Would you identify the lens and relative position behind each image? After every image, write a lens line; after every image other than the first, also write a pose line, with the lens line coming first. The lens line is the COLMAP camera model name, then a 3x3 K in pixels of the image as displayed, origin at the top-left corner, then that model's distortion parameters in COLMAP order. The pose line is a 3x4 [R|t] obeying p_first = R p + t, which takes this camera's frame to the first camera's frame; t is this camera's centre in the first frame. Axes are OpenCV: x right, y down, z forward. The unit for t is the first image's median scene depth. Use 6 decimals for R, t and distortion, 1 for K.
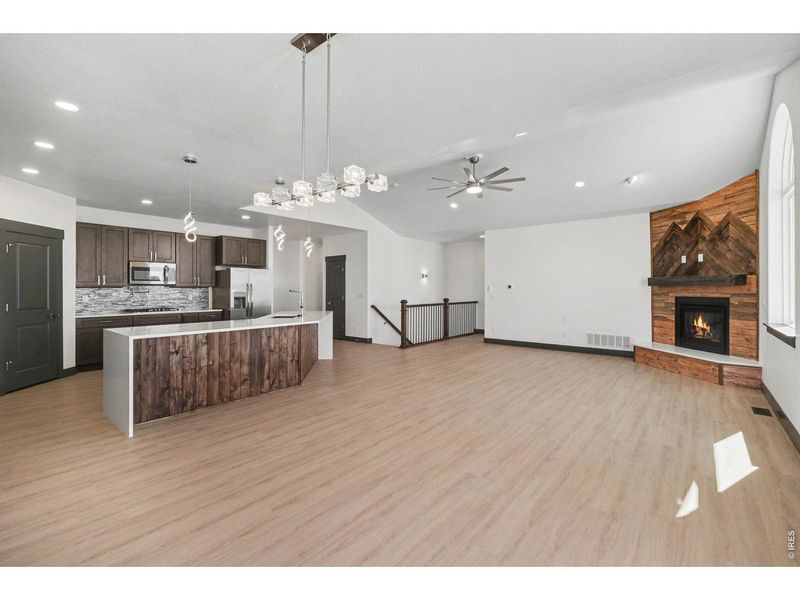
lens RADIAL K [[360.6, 0, 394.4], [0, 360.6, 288.2], [0, 0, 1]] dist [-0.000093, -0.000816]
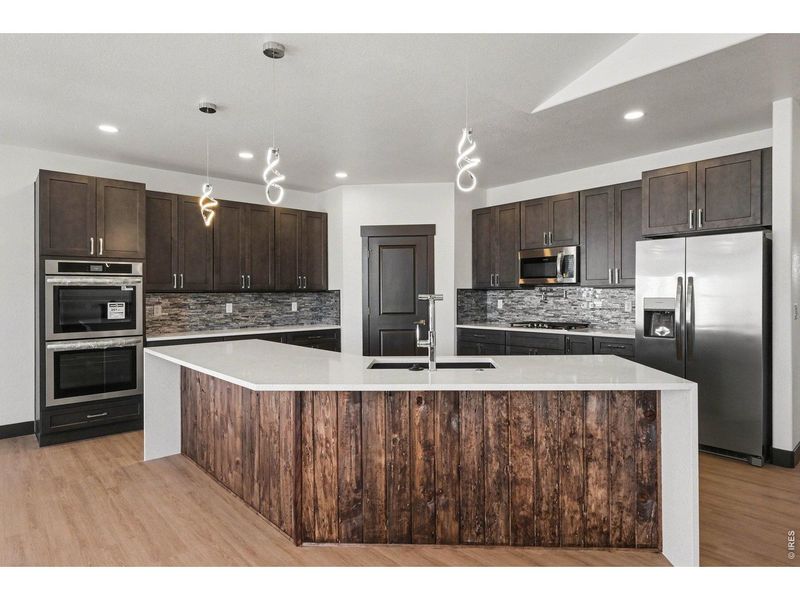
lens RADIAL K [[465.2, 0, 405.2], [0, 465.2, 298.7], [0, 0, 1]] dist [0.005314, -0.003712]
pose [[-0.139274, 0.010624, -0.990197, 0.216705], [0.012292, 0.999884, 0.008999, 0.006639], [0.990178, -0.010918, -0.139388, 1.237455]]
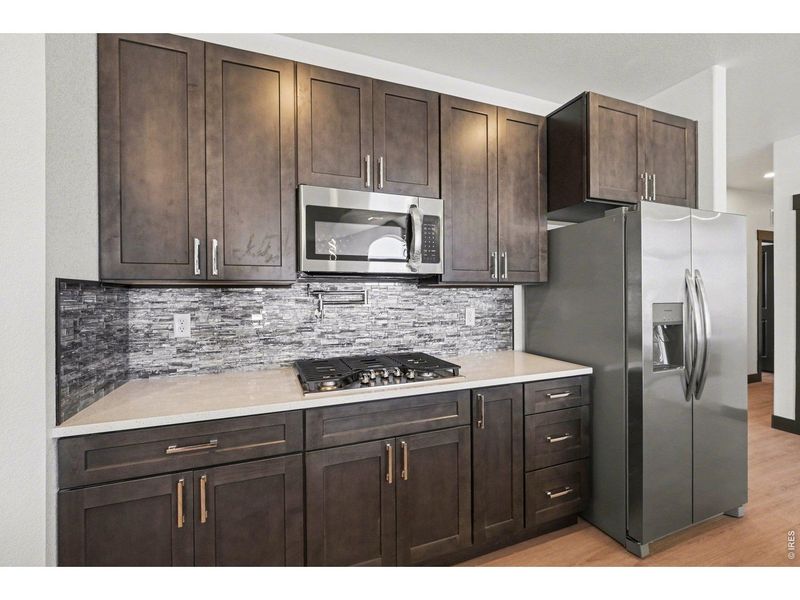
lens RADIAL K [[360.6, 0, 400.5], [0, 360.6, 295.9], [0, 0, 1]] dist [-0.000093, -0.000816]
pose [[0.877325, 0.000638, -0.479897, -0.745431], [0.007173, 0.999870, 0.014444, 0.002251], [0.479844, -0.016115, 0.877206, 1.097784]]
